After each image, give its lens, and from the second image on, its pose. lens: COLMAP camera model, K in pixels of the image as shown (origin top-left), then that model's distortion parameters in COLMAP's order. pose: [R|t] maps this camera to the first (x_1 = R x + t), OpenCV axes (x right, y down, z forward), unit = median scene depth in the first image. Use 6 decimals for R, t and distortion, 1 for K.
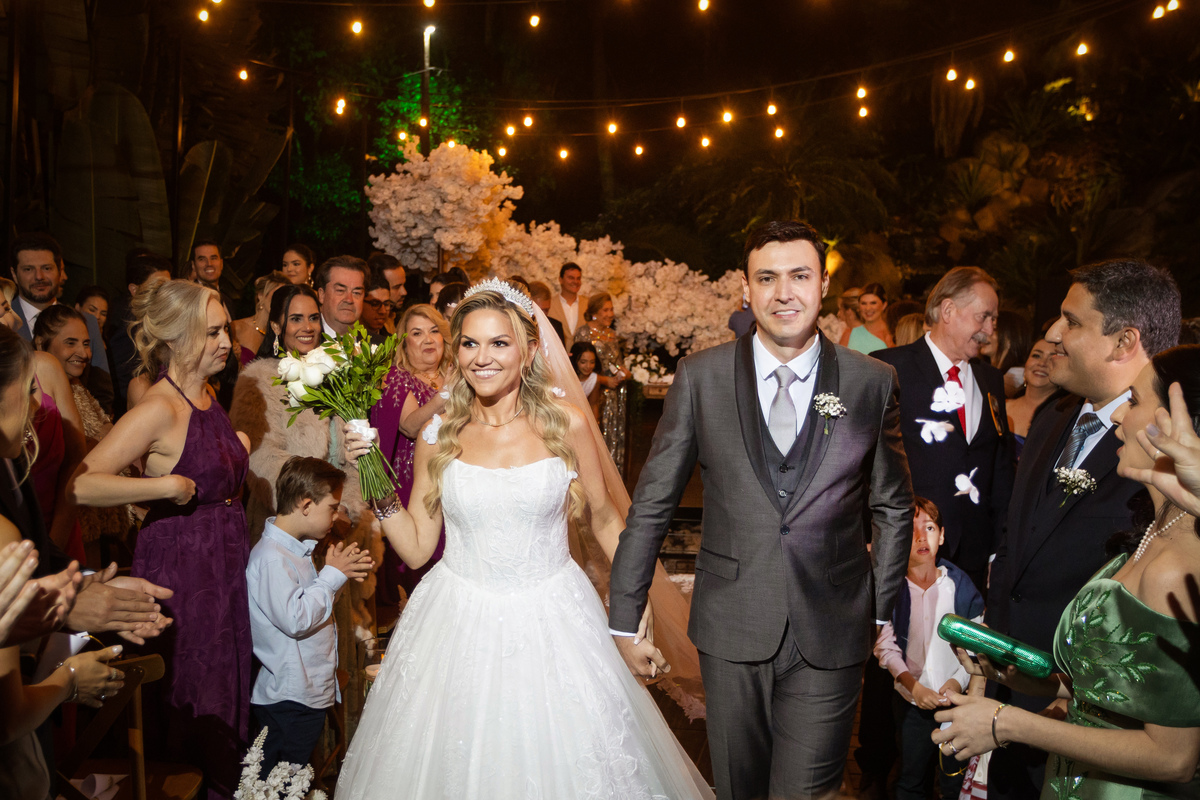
lens RADIAL K [[1443.8, 0, 567.6], [0, 1443.8, 436.3], [0, 0, 1]] dist [0.040127, 0.000000]
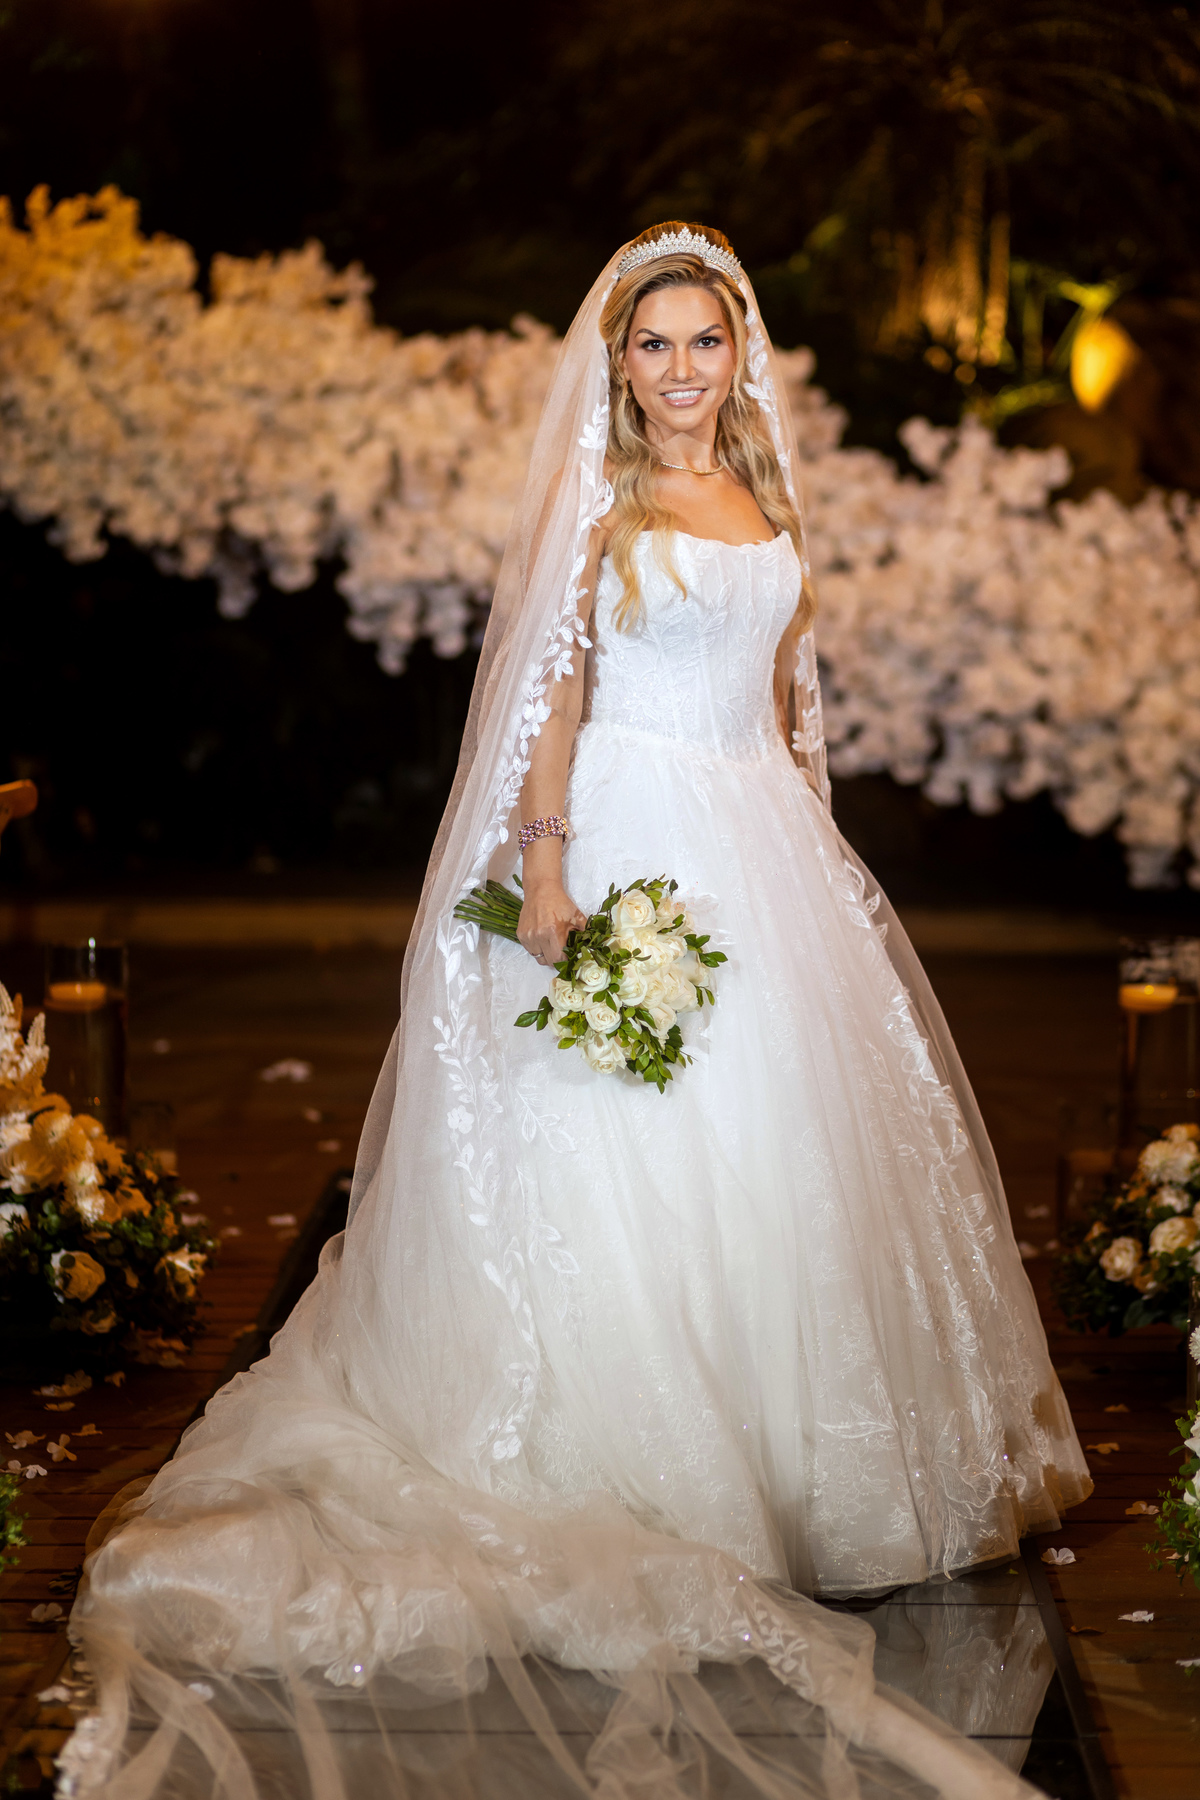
lens RADIAL K [[4402.4, 0, 593.9], [0, 4402.4, 894.4], [0, 0, 1]] dist [0.183697, 0.000000]
pose [[0.997362, -0.032670, 0.064824, 0.022951], [0.034623, 0.998973, -0.029241, 0.016596], [-0.063802, 0.031409, 0.997468, 0.135819]]
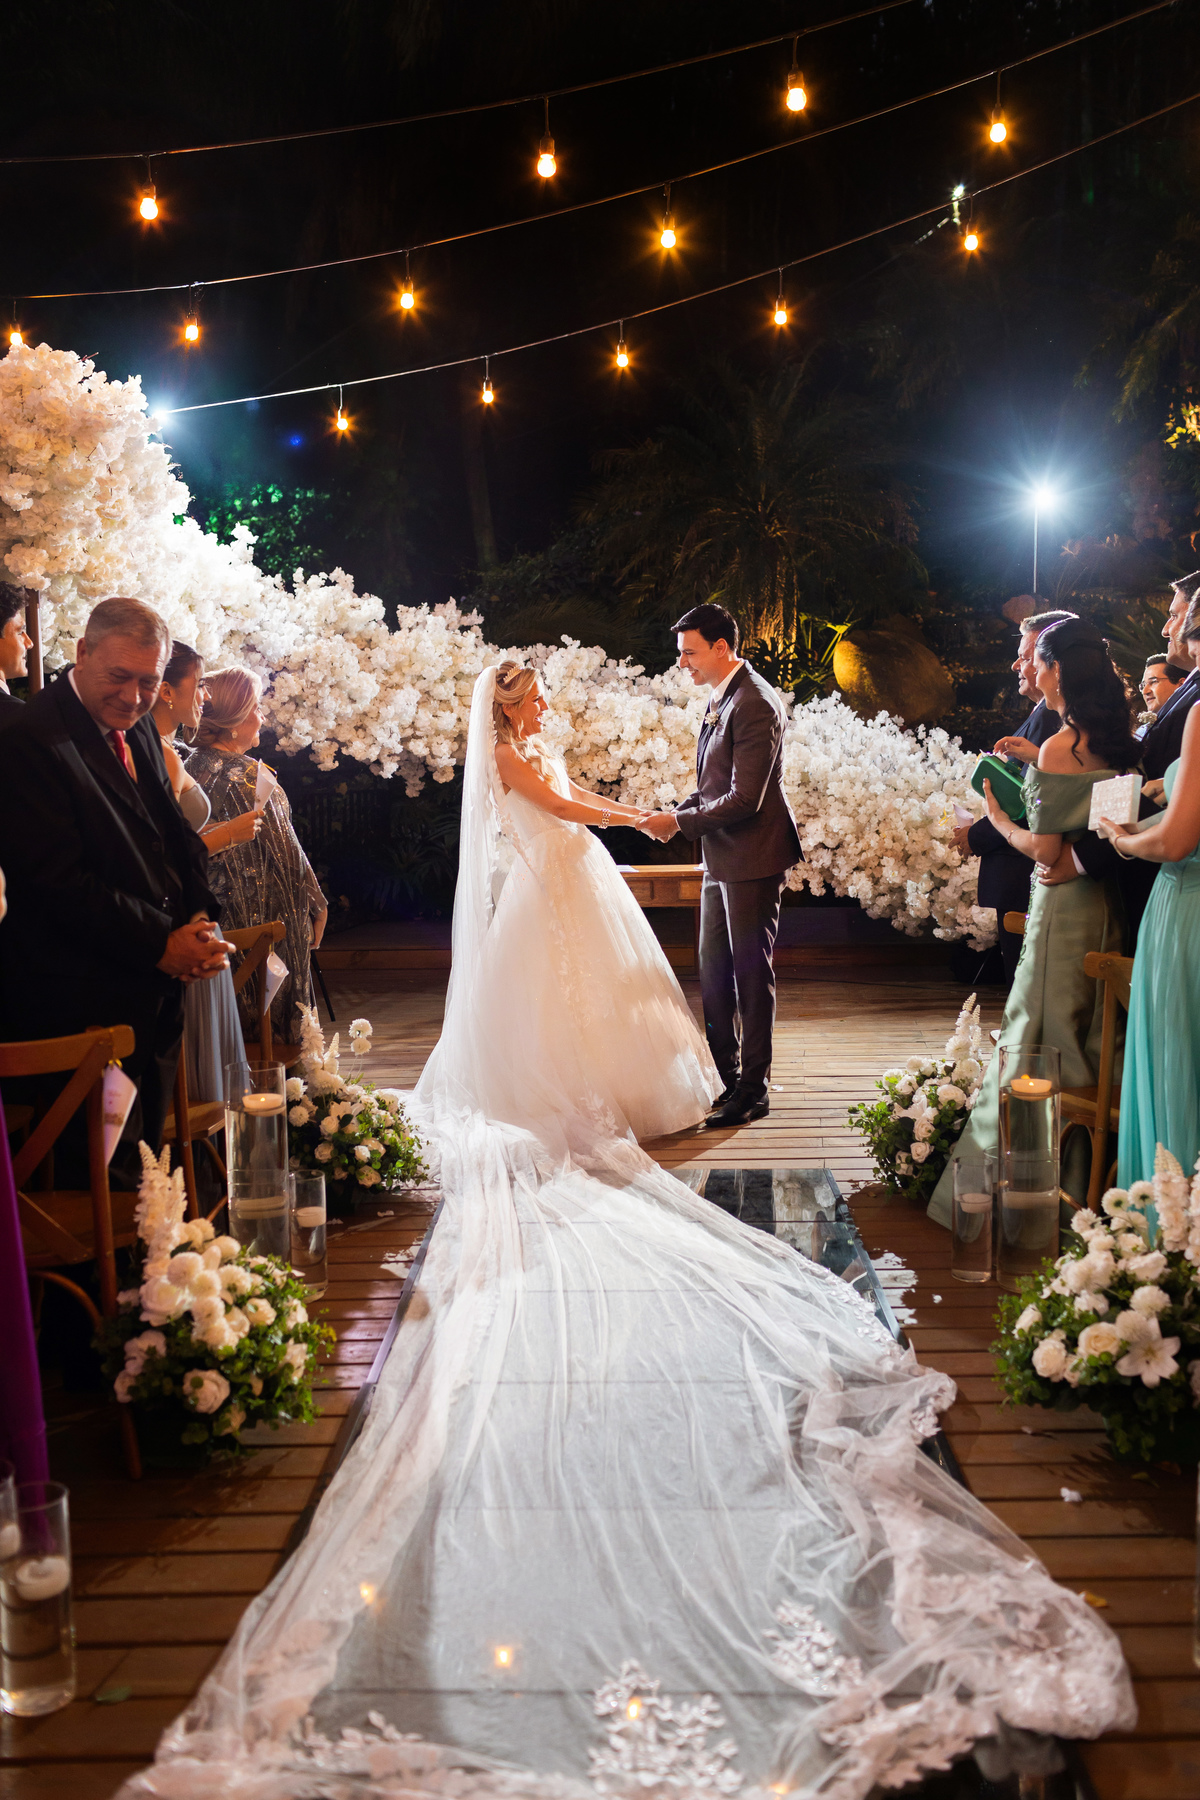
lens RADIAL K [[1684.4, 0, 603.2], [0, 1684.4, 882.9], [0, 0, 1]] dist [0.113532, 0.000000]
pose [[0.996450, -0.050629, 0.067264, 0.036971], [0.052446, 0.998298, -0.025516, -0.016207], [-0.065857, 0.028953, 0.997409, 0.388558]]
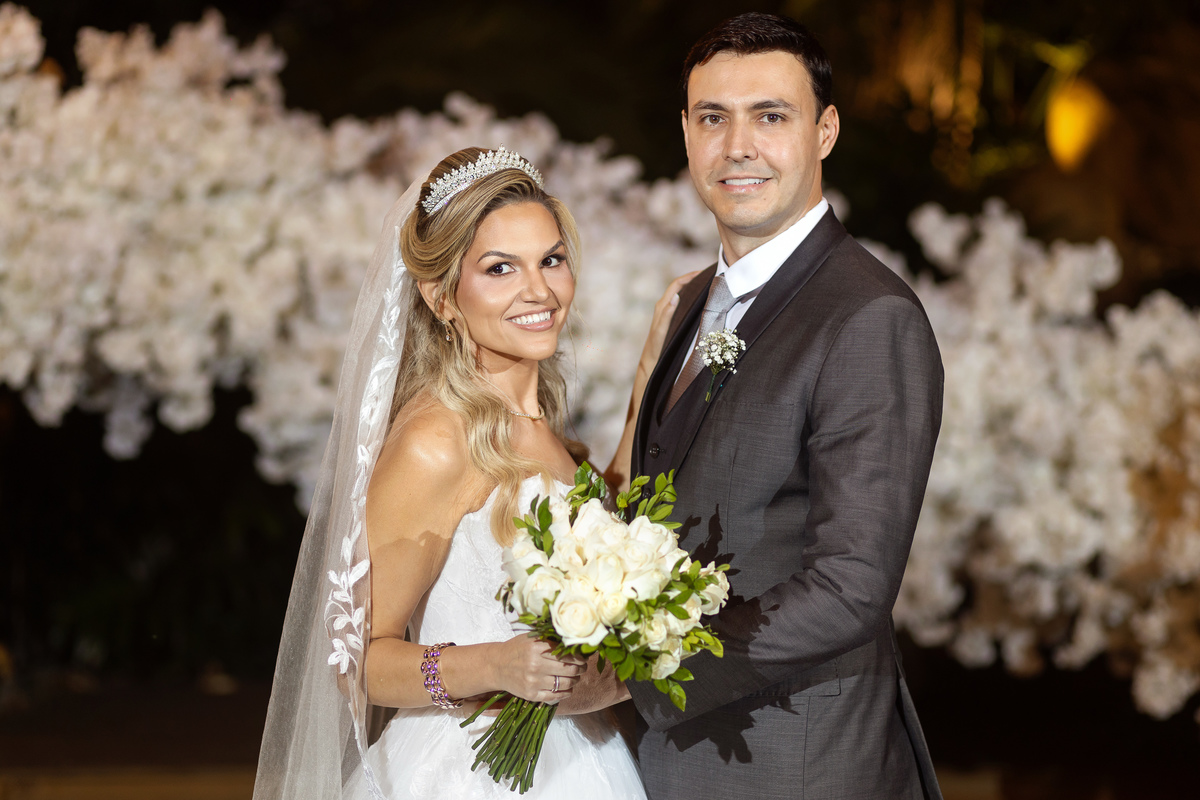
lens RADIAL K [[2935.0, 0, 598.7], [0, 2935.0, 400.8], [0, 0, 1]] dist [0.183697, 0.000000]
pose [[0.997374, -0.049341, 0.053009, 0.064241], [0.051983, 0.997412, -0.049675, -0.048184], [-0.050421, 0.052300, 0.997358, 0.522340]]
